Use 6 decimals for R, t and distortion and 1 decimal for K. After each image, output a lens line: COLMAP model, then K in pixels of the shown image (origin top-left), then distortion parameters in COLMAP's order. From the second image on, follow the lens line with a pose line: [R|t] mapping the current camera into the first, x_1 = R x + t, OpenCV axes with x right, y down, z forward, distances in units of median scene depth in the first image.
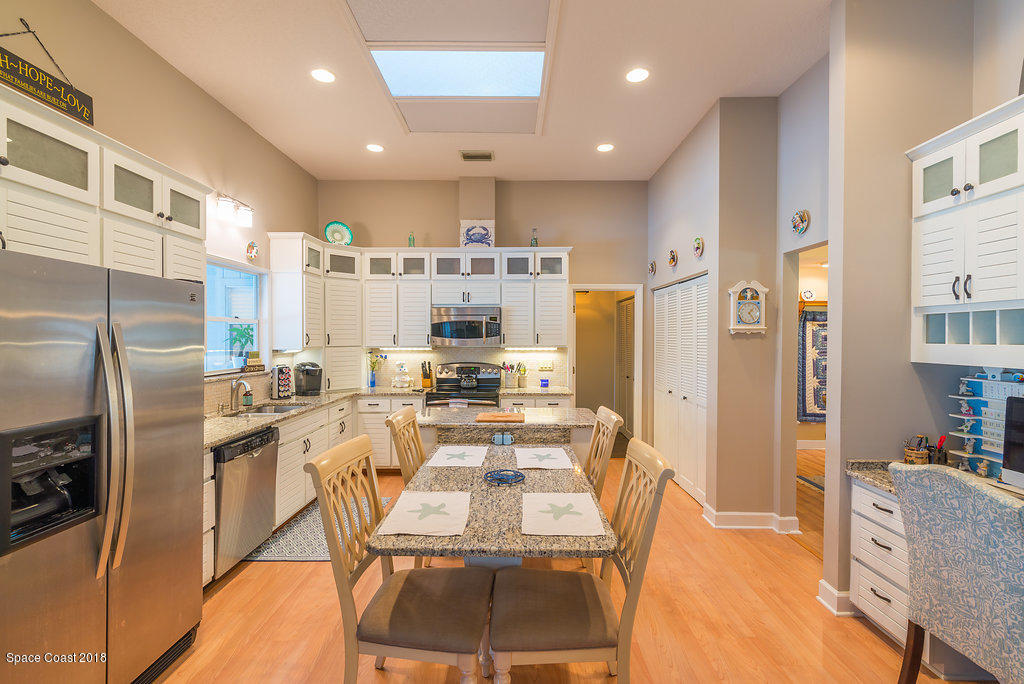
lens RADIAL K [[445.7, 0, 512.4], [0, 445.7, 339.8], [0, 0, 1]] dist [0.000552, -0.000718]
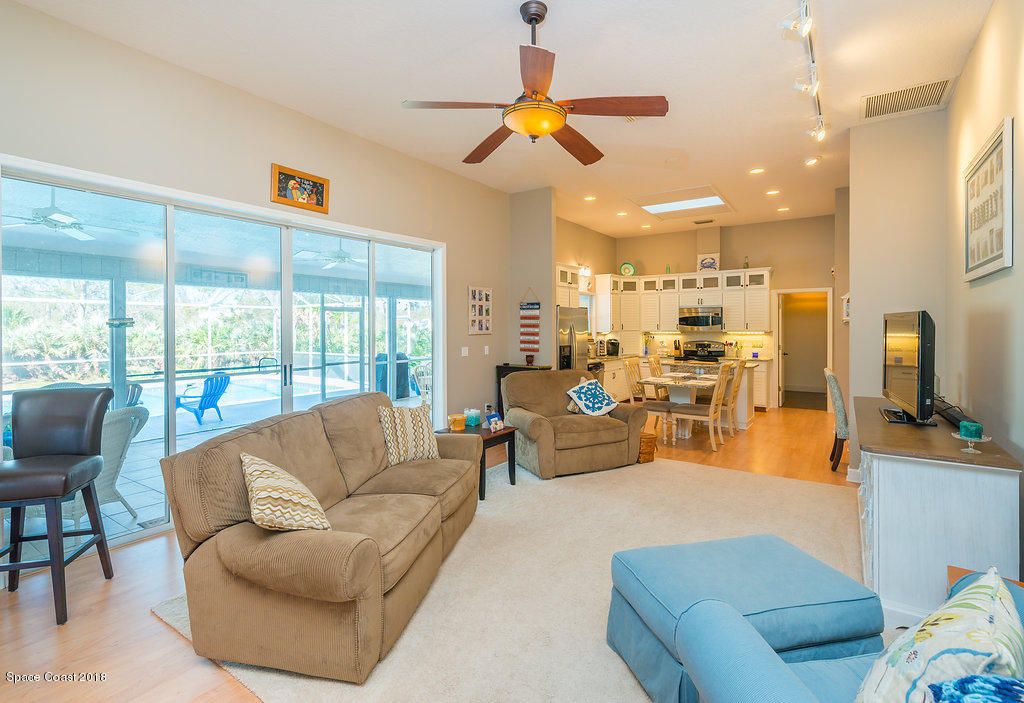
lens RADIAL K [[472.2, 0, 520.1], [0, 472.2, 328.4], [0, 0, 1]] dist [-0.003463, -0.000150]
pose [[0.832667, -0.001727, -0.553771, 0.313913], [0.000512, 0.999997, -0.002349, 0.008956], [0.553773, 0.001672, 0.832666, -0.850838]]
